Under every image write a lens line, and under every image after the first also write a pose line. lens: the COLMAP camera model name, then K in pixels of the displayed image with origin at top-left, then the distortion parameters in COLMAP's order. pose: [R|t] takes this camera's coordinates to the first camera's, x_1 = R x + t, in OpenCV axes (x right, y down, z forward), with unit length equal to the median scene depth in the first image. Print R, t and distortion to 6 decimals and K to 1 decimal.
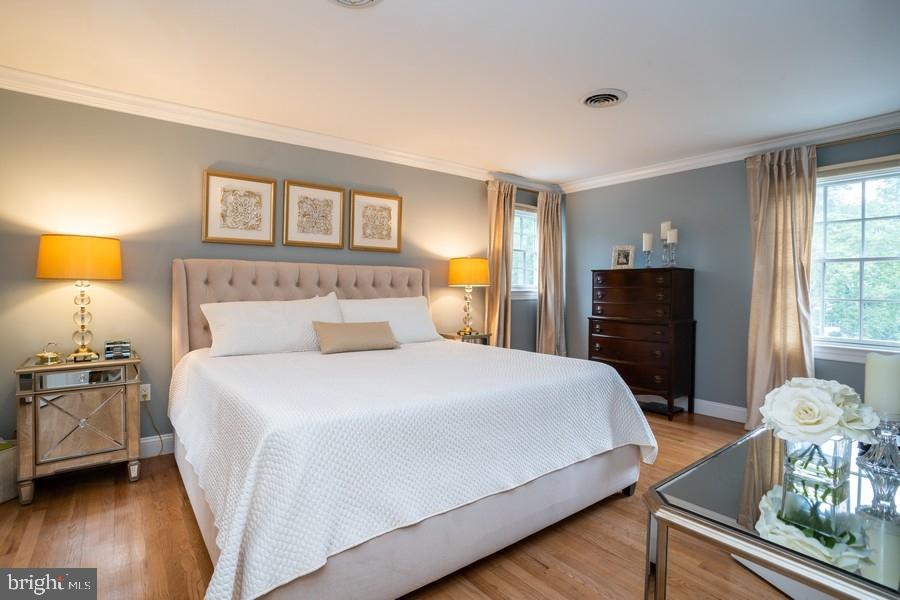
lens RADIAL K [[446.5, 0, 449.6], [0, 446.5, 295.6], [0, 0, 1]] dist [-0.052875, 0.012389]
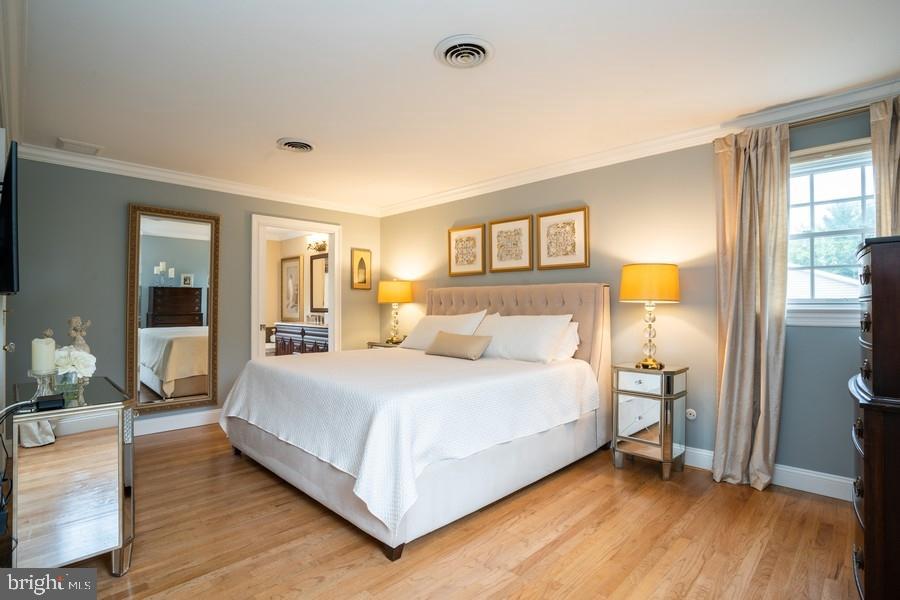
lens RADIAL K [[446.5, 0, 446.7], [0, 446.5, 302.5], [0, 0, 1]] dist [-0.052875, 0.012389]
pose [[0.120538, -0.016261, -0.992576, 0.799047], [-0.022329, 0.999568, -0.019087, -0.000364], [0.992458, 0.024464, 0.120123, 0.647847]]
